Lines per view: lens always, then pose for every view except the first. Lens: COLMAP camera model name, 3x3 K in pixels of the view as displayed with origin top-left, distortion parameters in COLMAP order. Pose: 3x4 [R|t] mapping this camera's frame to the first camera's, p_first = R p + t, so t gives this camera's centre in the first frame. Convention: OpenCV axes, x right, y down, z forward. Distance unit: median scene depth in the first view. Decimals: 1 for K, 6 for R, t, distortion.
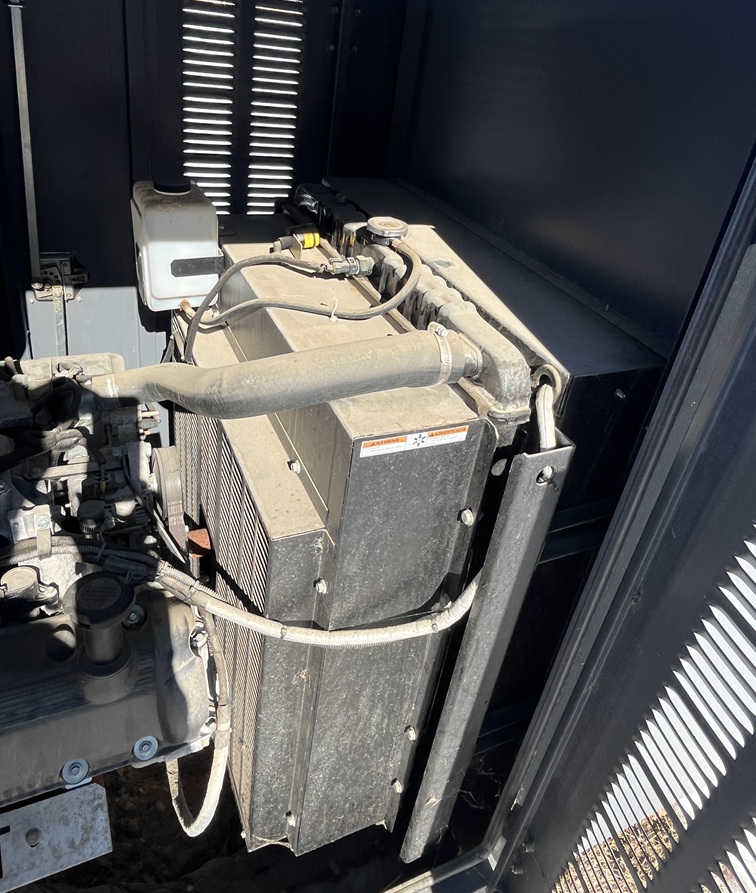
lens RADIAL K [[654.7, 0, 369.3], [0, 654.7, 369.3], [0, 0, 1]] dist [-0.002910, -0.001319]
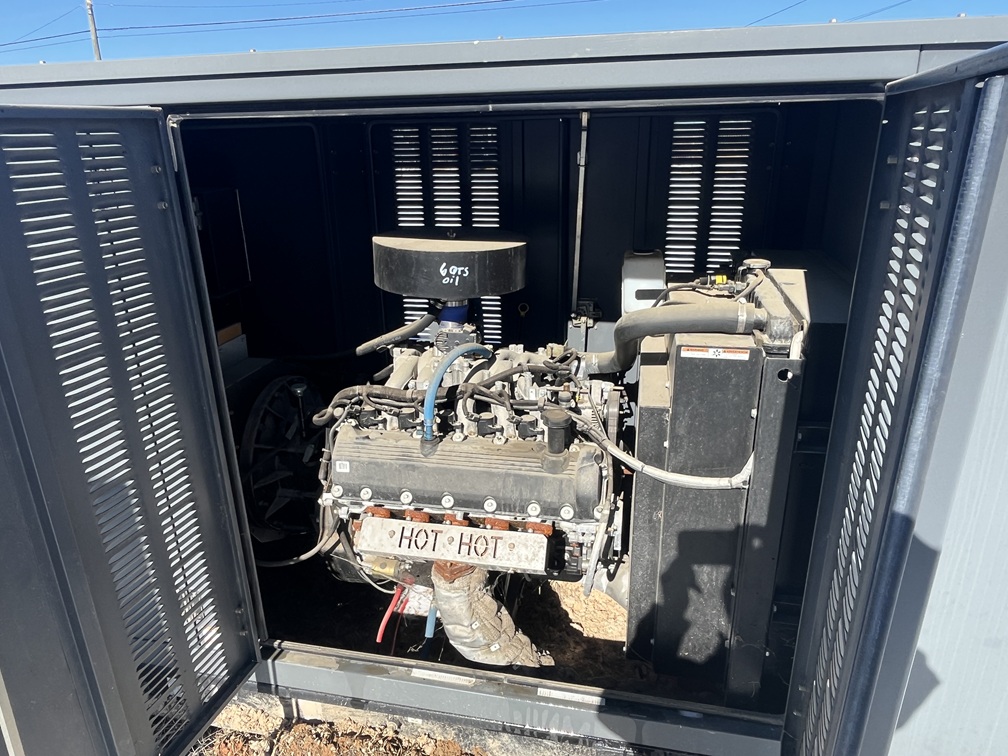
lens RADIAL K [[659.7, 0, 504.0], [0, 659.7, 378.0], [0, 0, 1]] dist [0.000002, -0.000778]
pose [[0.798010, 0.064035, -0.599232, 0.541694], [-0.180502, 0.974087, -0.136285, 0.406385], [0.574977, 0.216920, 0.788890, -0.607593]]
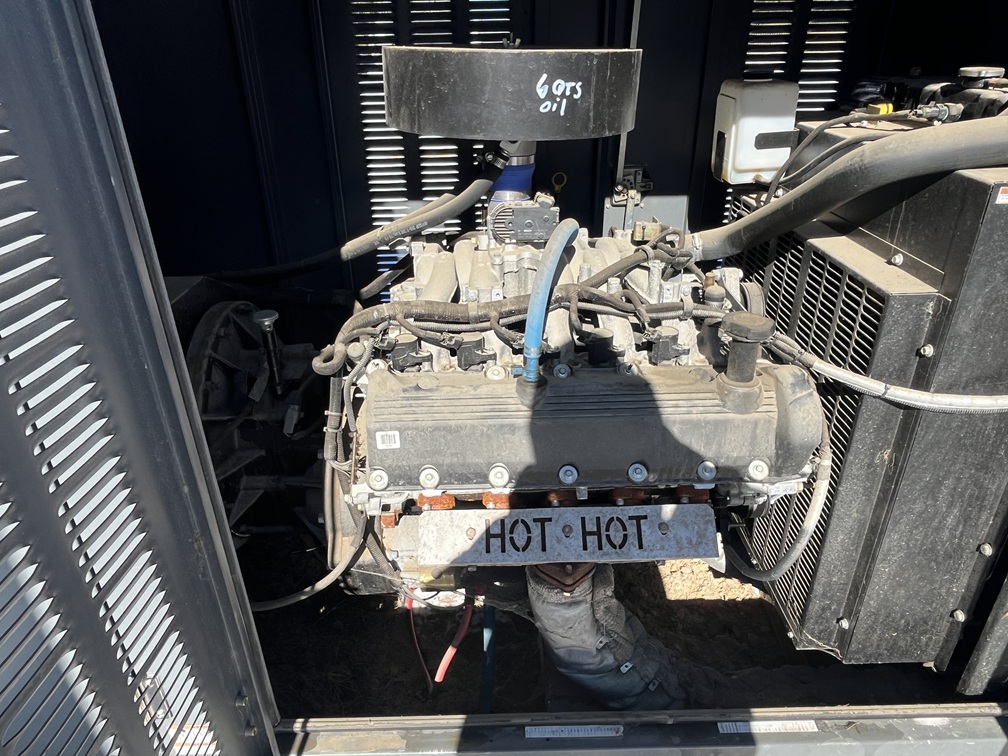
lens RADIAL K [[651.6, 0, 491.4], [0, 651.6, 374.5], [0, 0, 1]] dist [0.001448, -0.003421]
pose [[0.905651, 0.046498, -0.421467, -0.238087], [-0.071558, 0.996473, -0.043831, 0.404578], [0.417942, 0.069855, 0.905784, -0.303120]]
